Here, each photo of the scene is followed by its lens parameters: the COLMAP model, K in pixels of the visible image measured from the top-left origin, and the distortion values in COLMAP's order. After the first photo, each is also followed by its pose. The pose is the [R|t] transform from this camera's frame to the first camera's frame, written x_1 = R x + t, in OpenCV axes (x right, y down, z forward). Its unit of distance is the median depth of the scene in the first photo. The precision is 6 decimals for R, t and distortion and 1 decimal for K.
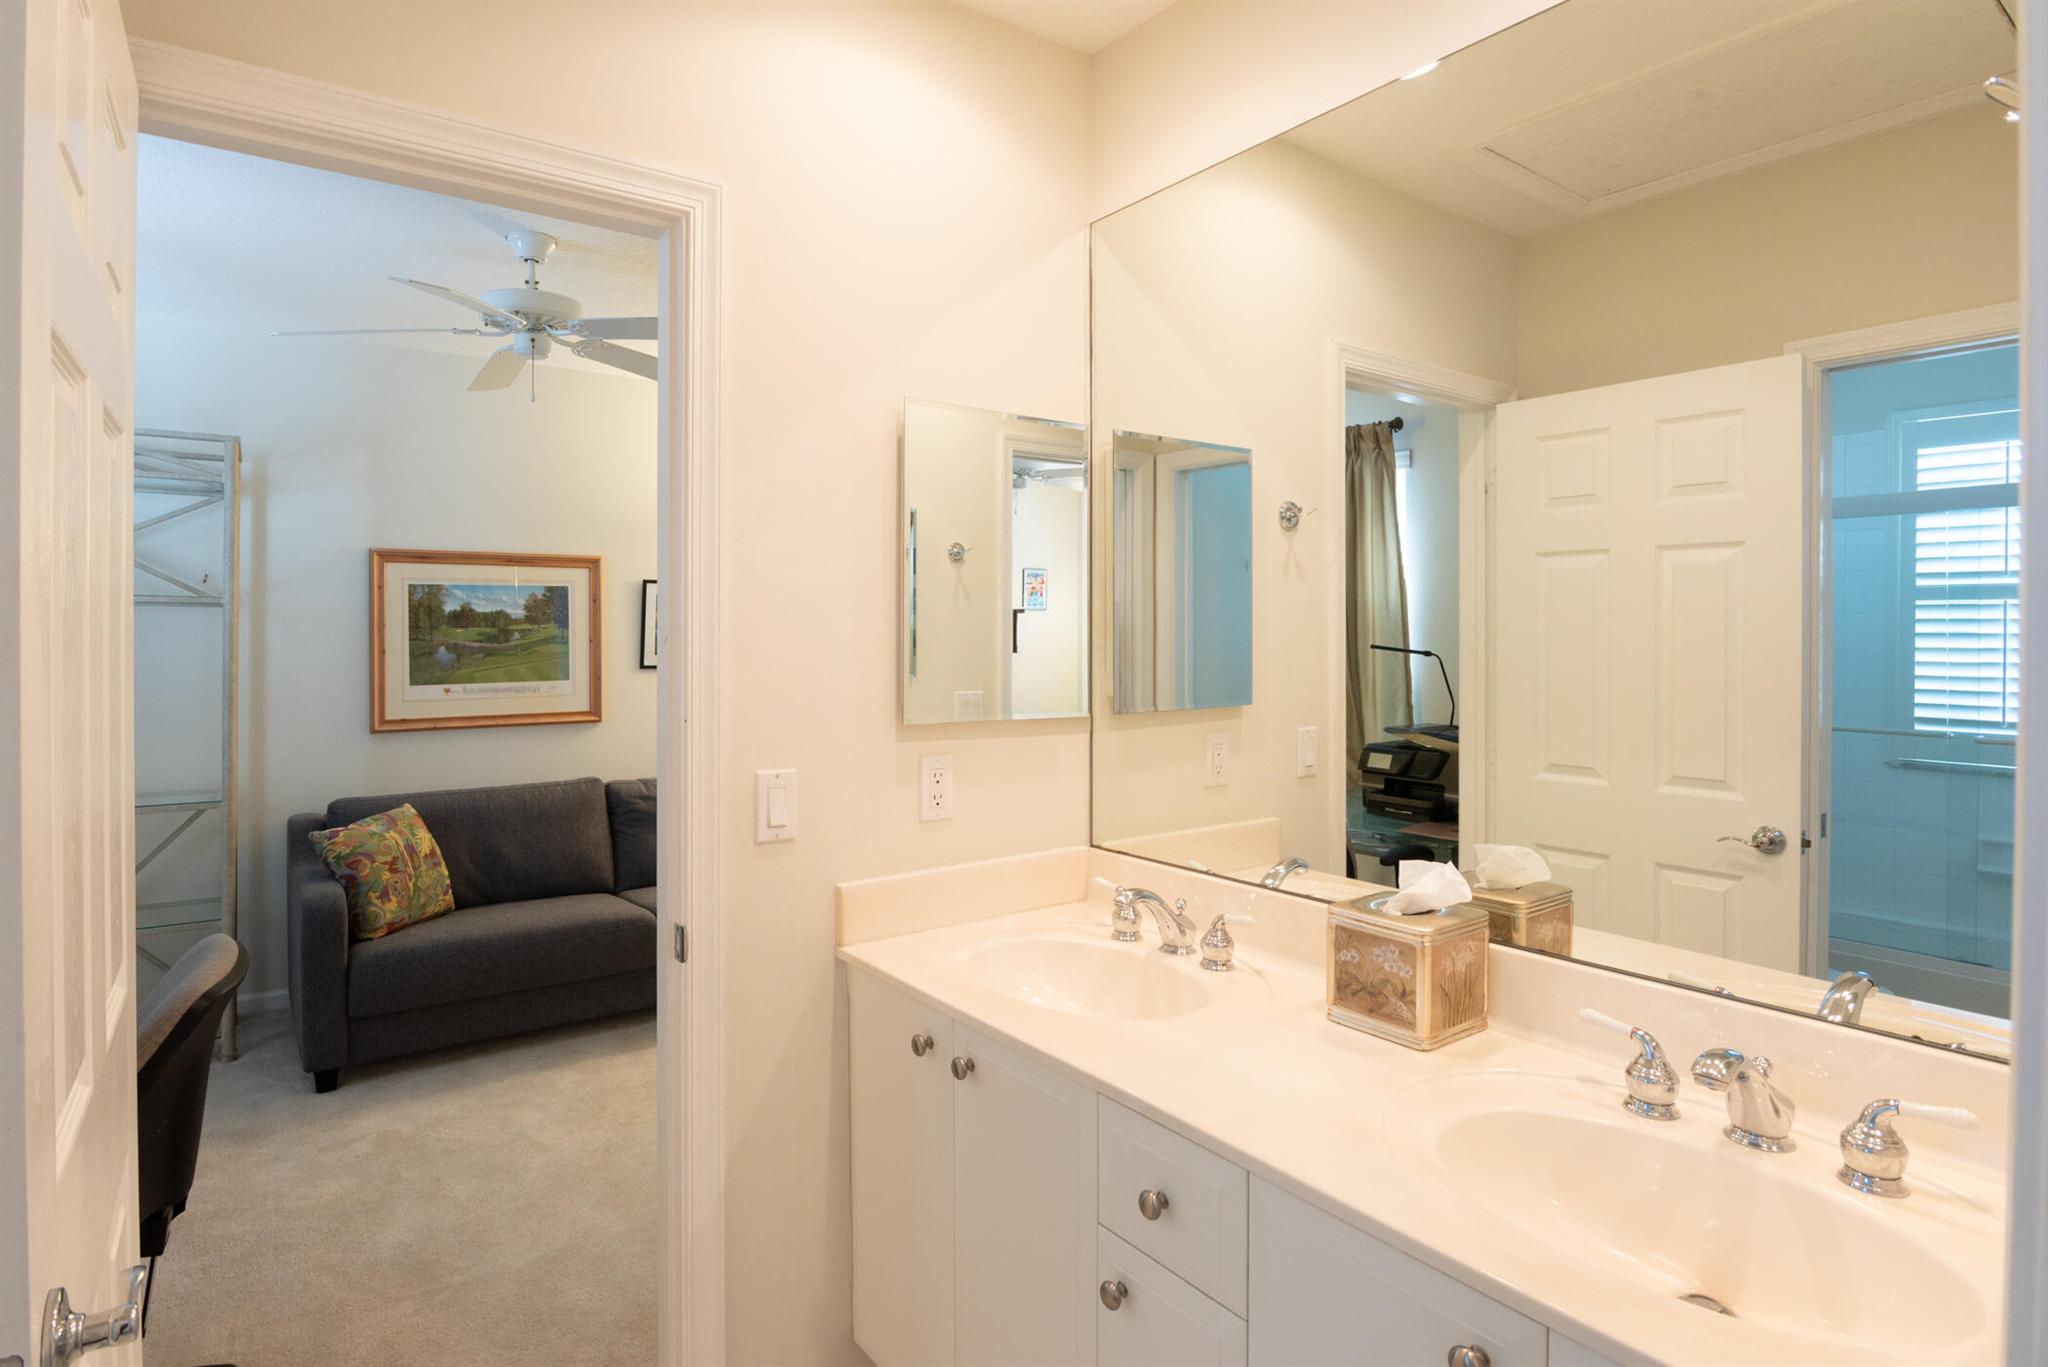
lens RADIAL K [[1014.3, 0, 1023.3], [0, 1014.3, 647.7], [0, 0, 1]] dist [-0.019248, -0.000477]
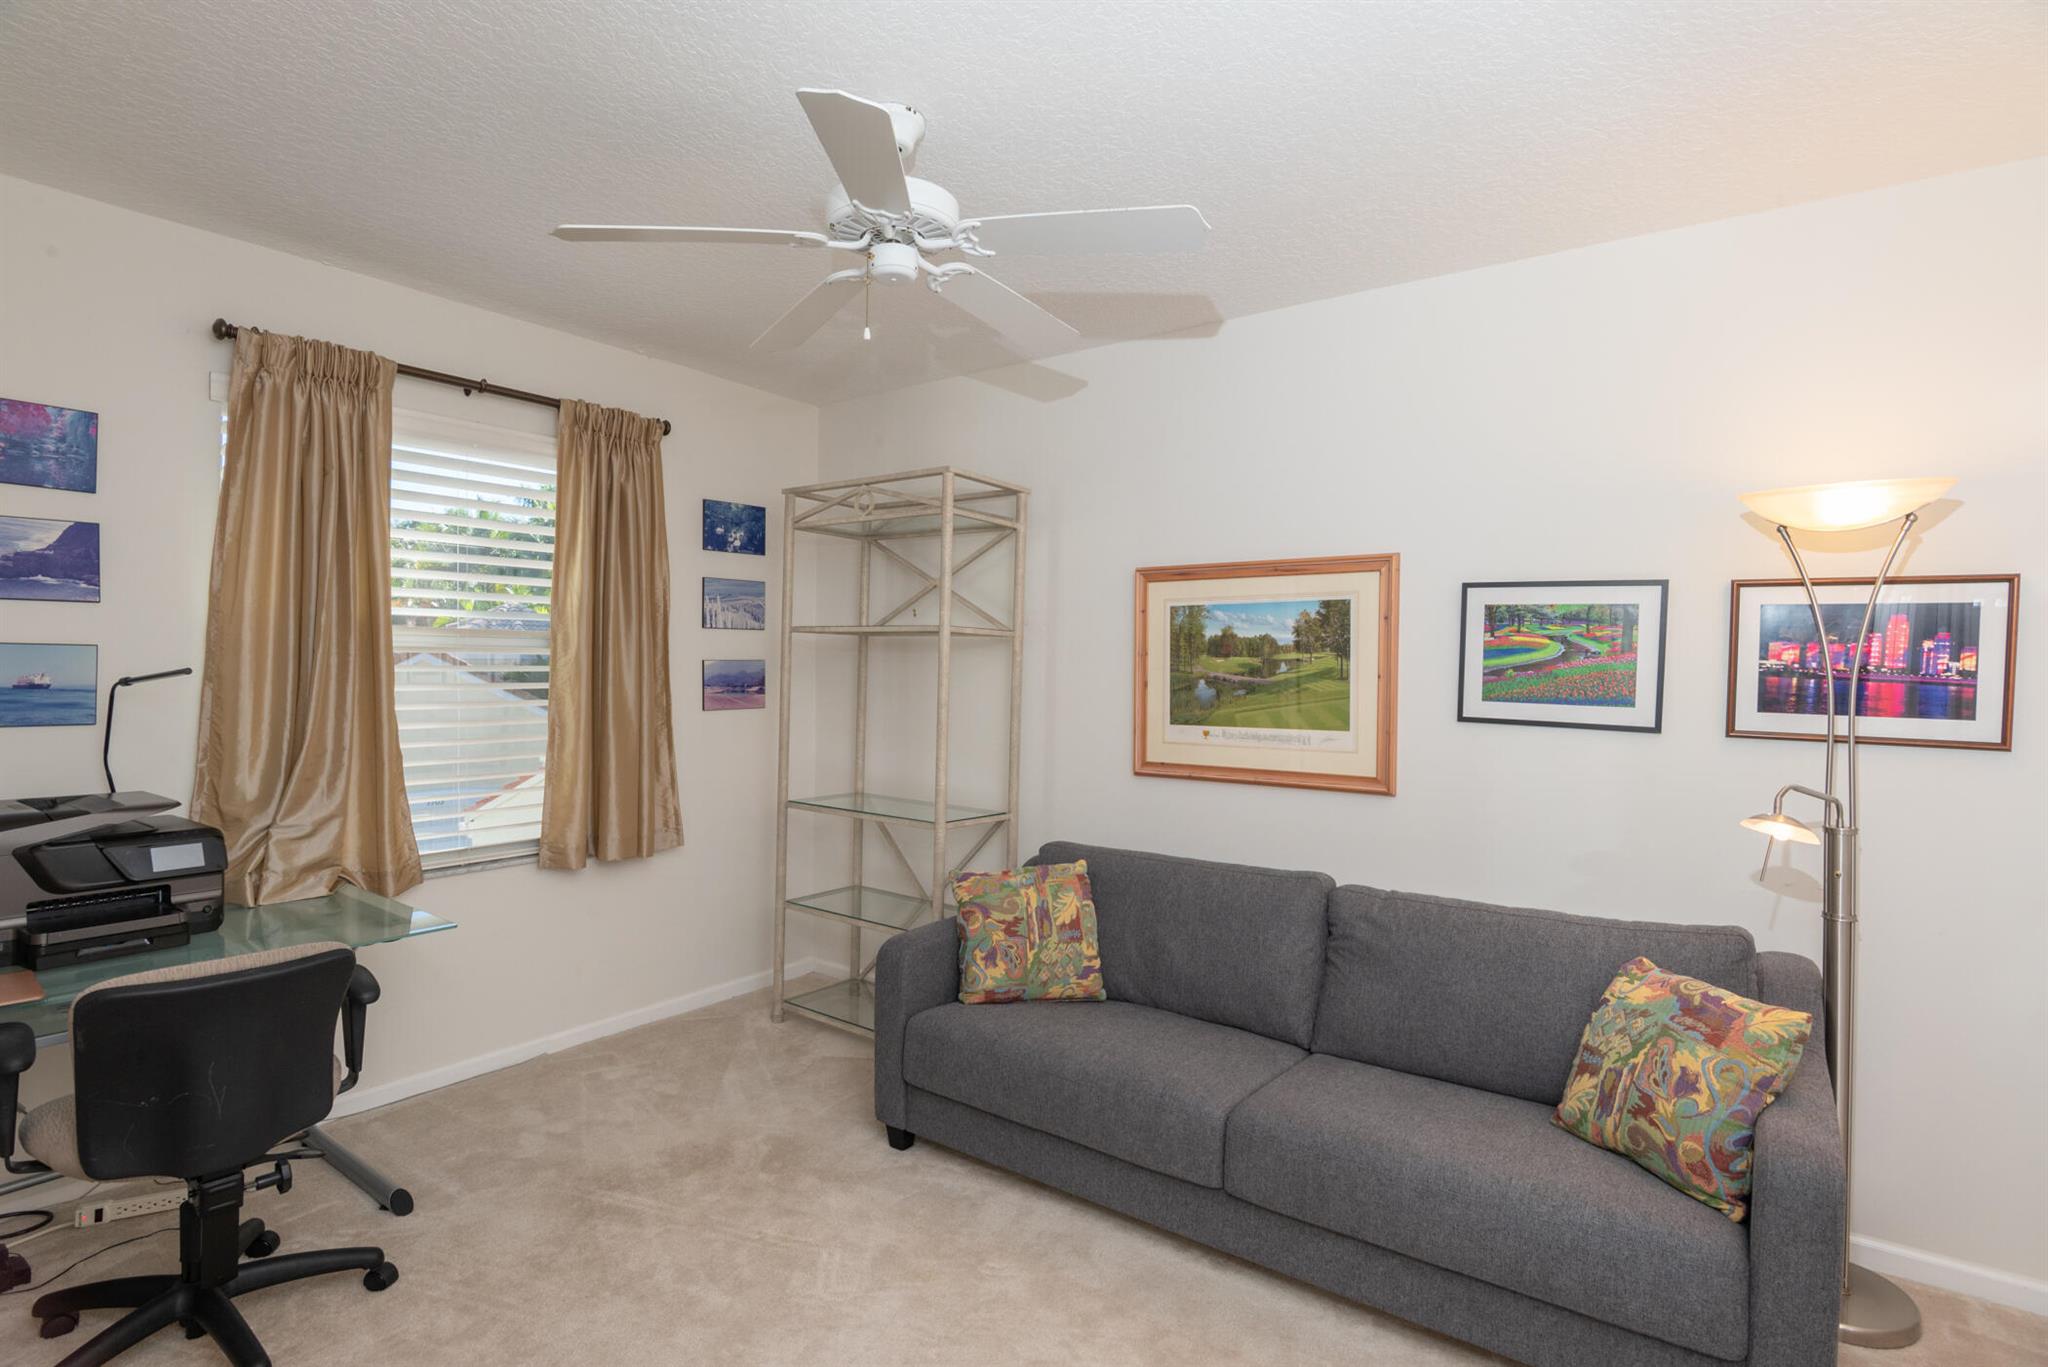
lens RADIAL K [[998.5, 0, 1030.0], [0, 998.5, 681.7], [0, 0, 1]] dist [-0.019465, -0.001070]
pose [[0.286106, 0.017719, -0.958034, 0.169528], [-0.024208, 0.999644, 0.011259, -0.005588], [0.957892, 0.019970, 0.286433, 0.631702]]
